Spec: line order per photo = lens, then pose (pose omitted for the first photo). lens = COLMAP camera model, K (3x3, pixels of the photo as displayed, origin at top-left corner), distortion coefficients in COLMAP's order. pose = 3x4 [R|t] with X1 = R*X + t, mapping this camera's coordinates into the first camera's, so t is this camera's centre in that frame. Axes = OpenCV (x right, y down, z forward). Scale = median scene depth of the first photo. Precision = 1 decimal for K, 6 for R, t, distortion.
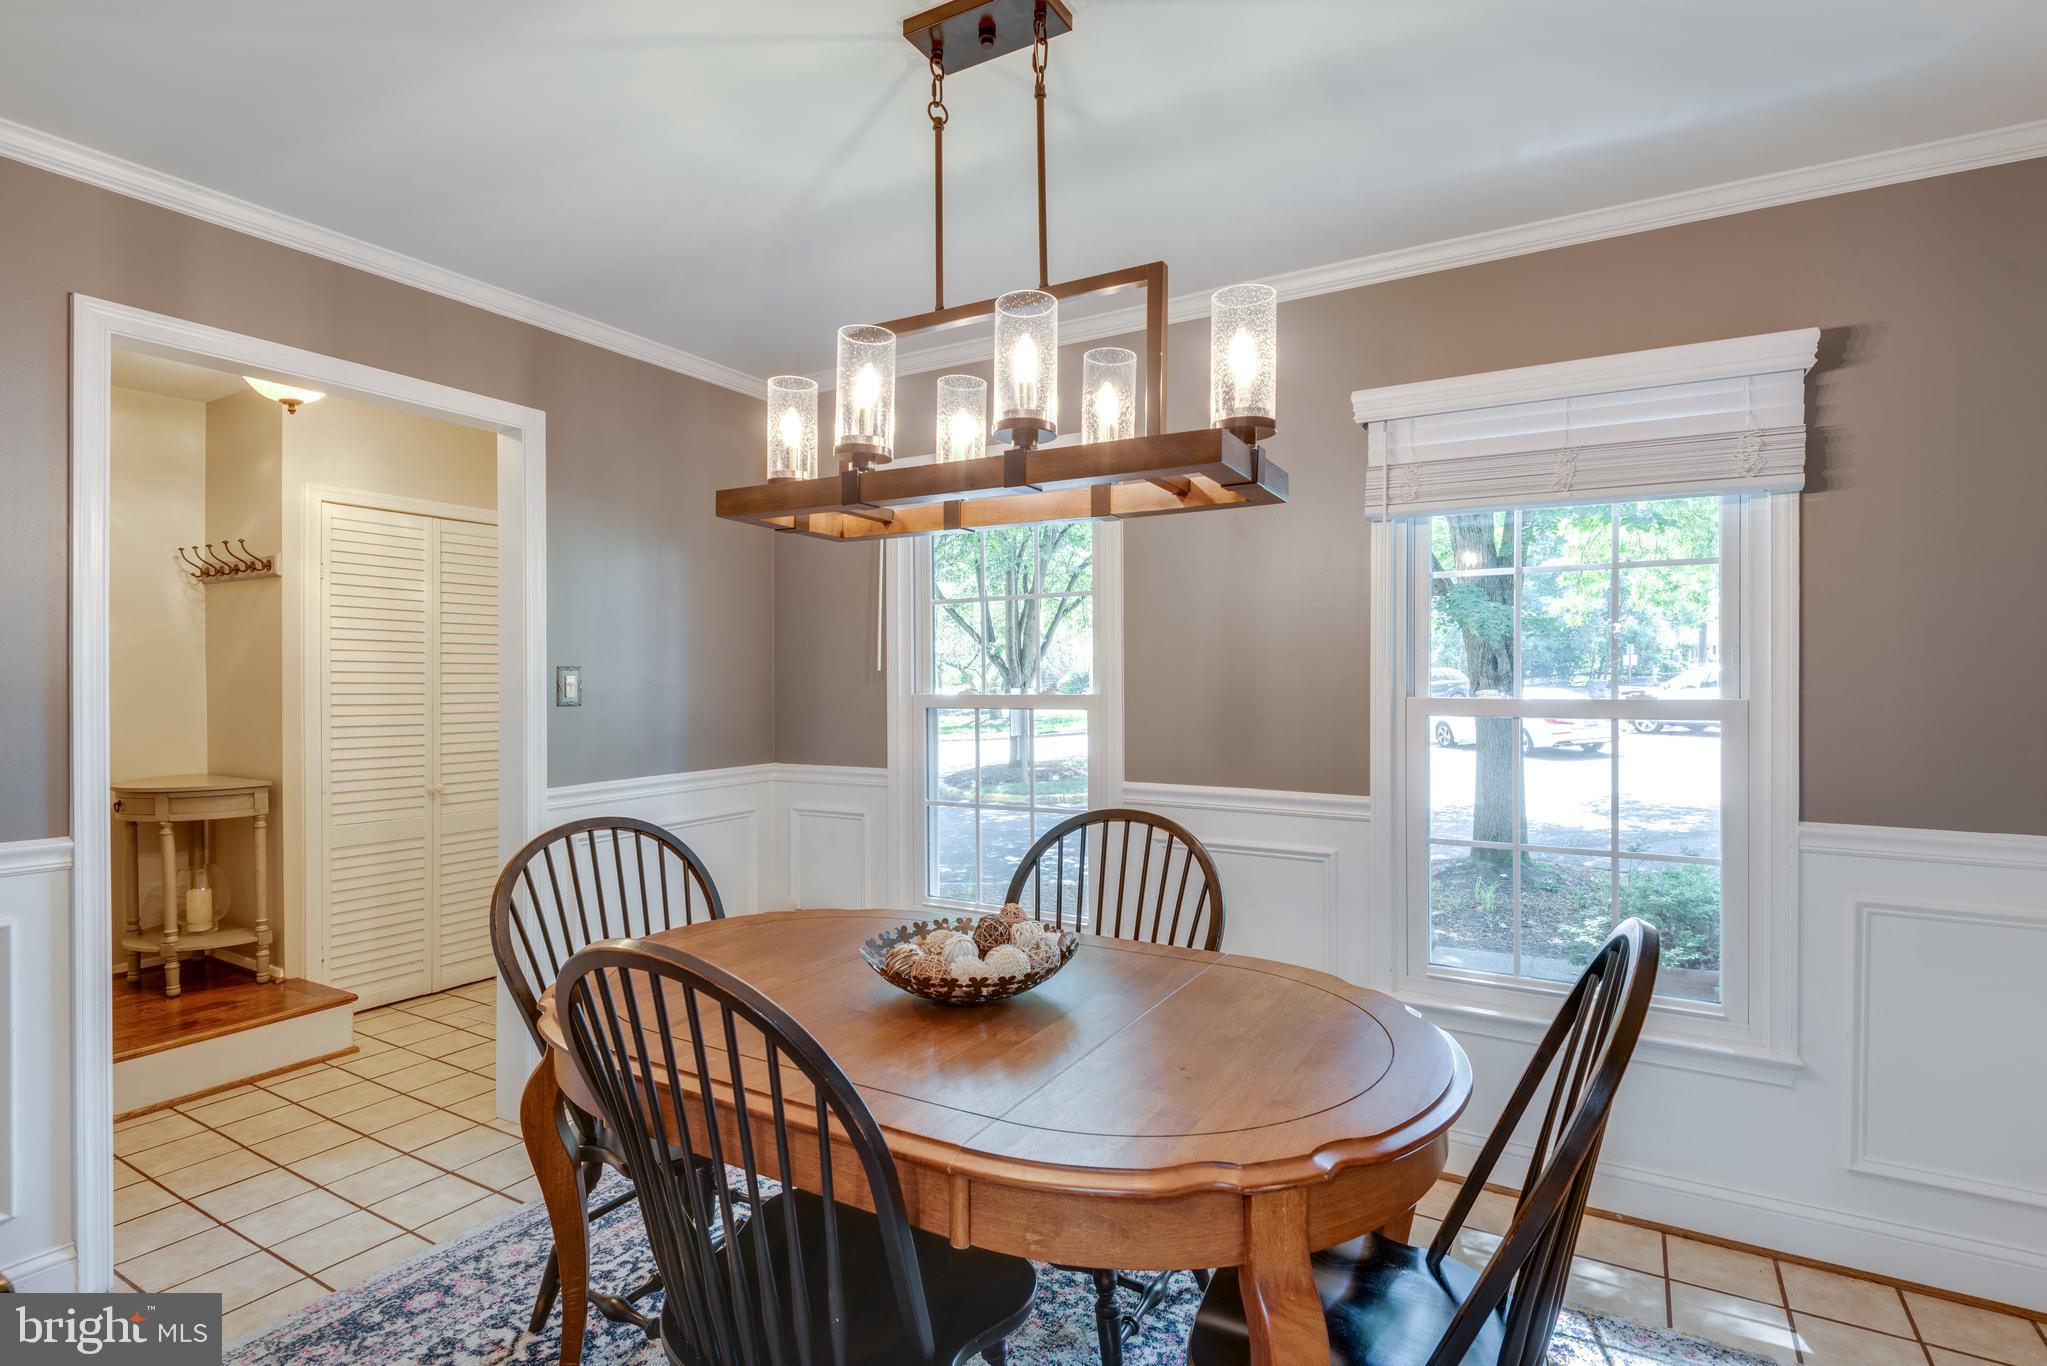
lens RADIAL K [[985.7, 0, 1021.3], [0, 985.7, 682.8], [0, 0, 1]] dist [0.000948, -0.000079]
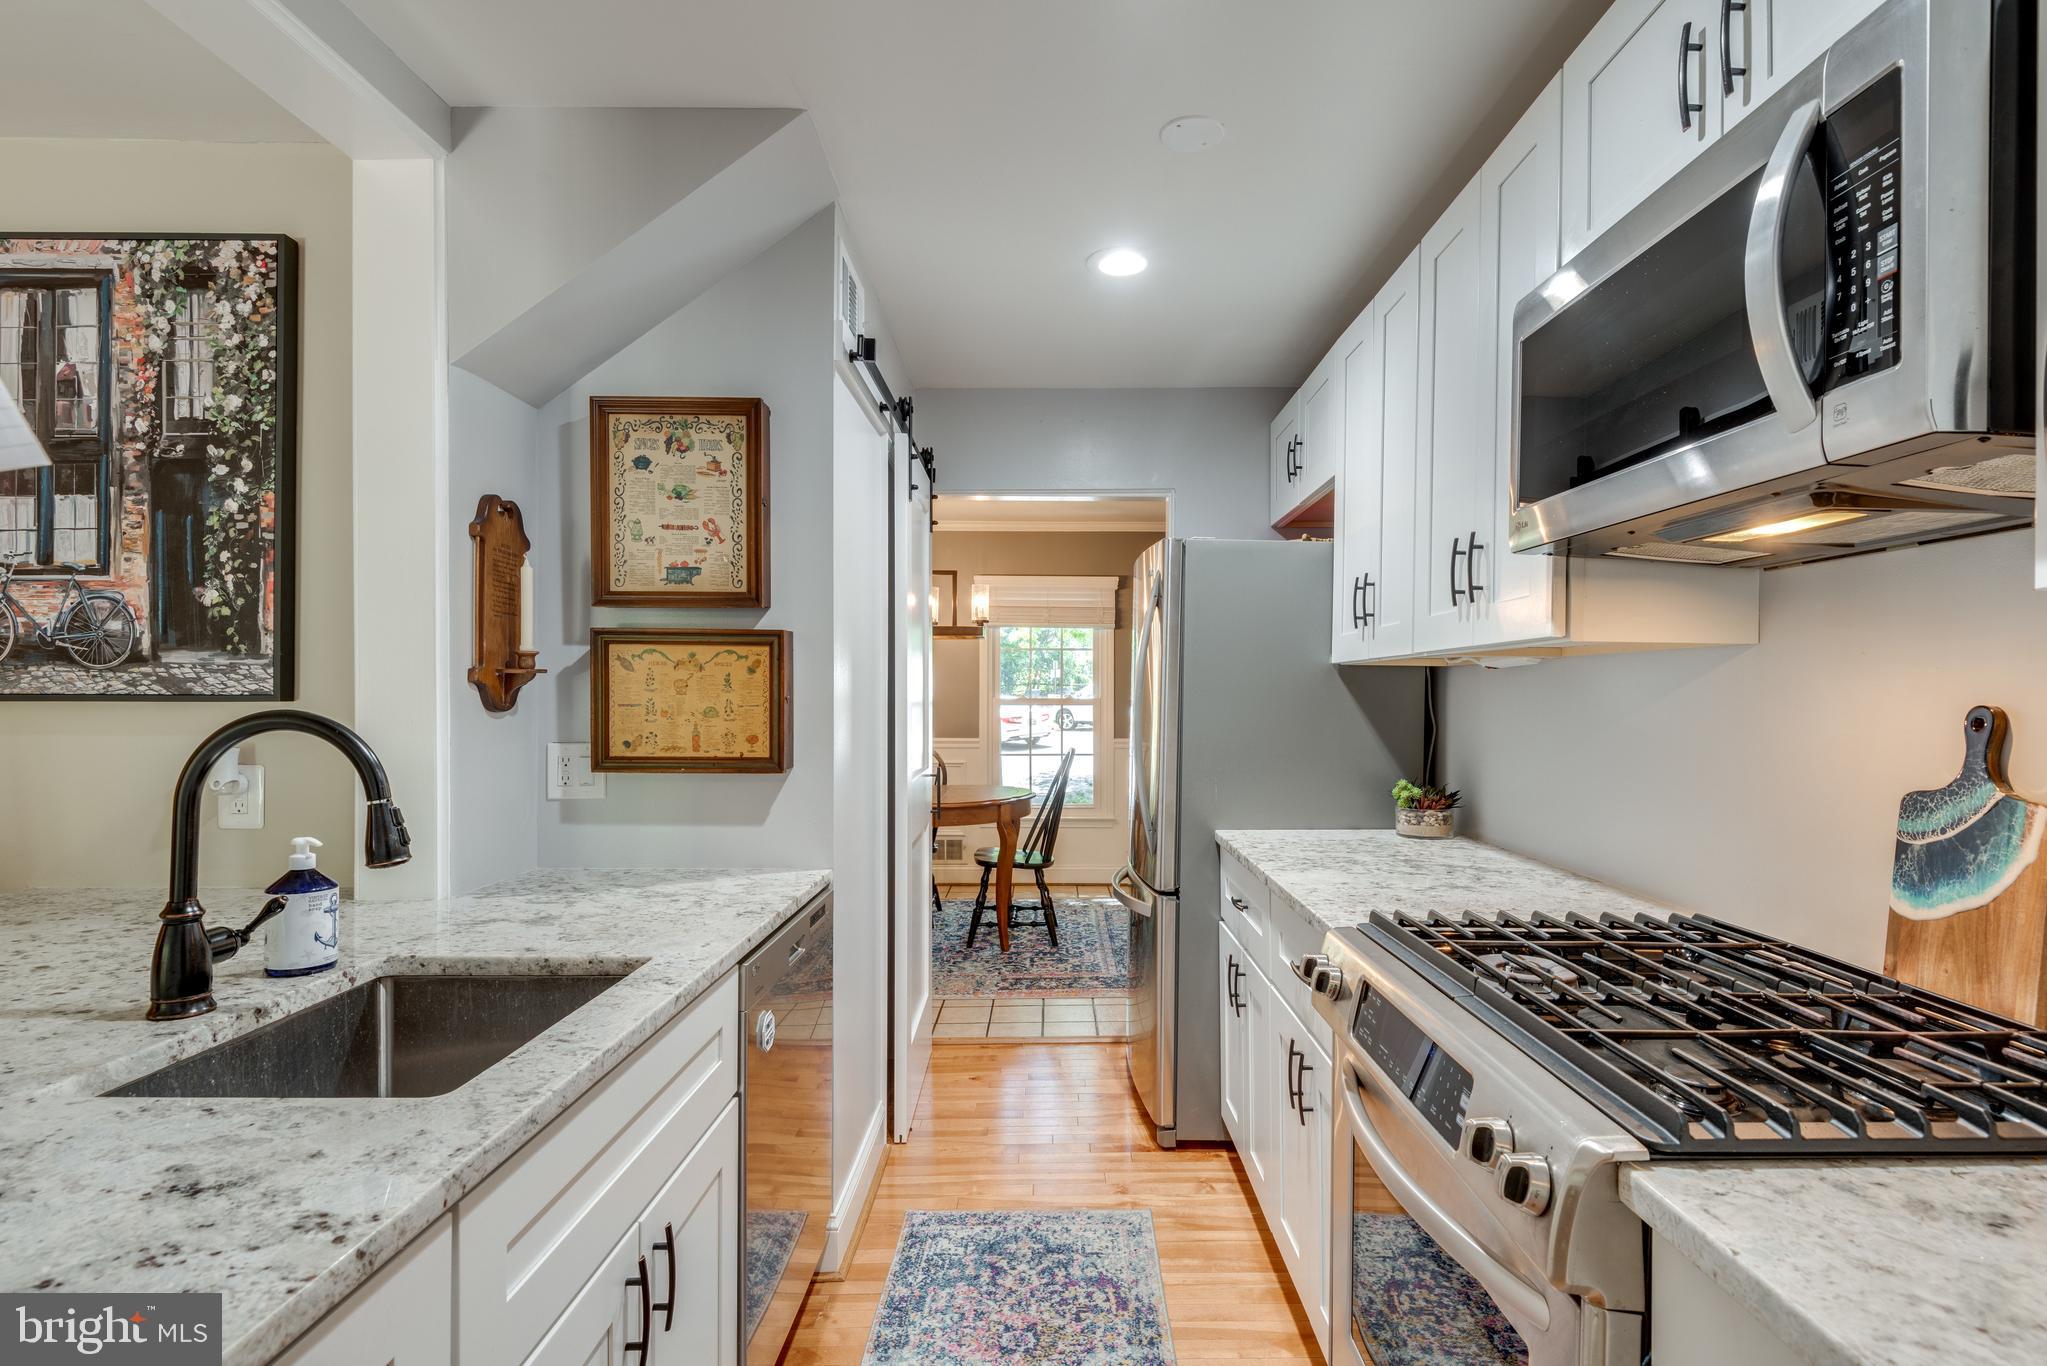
lens RADIAL K [[985.7, 0, 1030.2], [0, 985.7, 690.4], [0, 0, 1]] dist [0.000948, -0.000079]
pose [[0.862975, -0.000677, 0.505245, -0.932099], [0.001883, 0.999996, -0.001877, 0.001291], [-0.505242, 0.002572, 0.862974, -1.434734]]
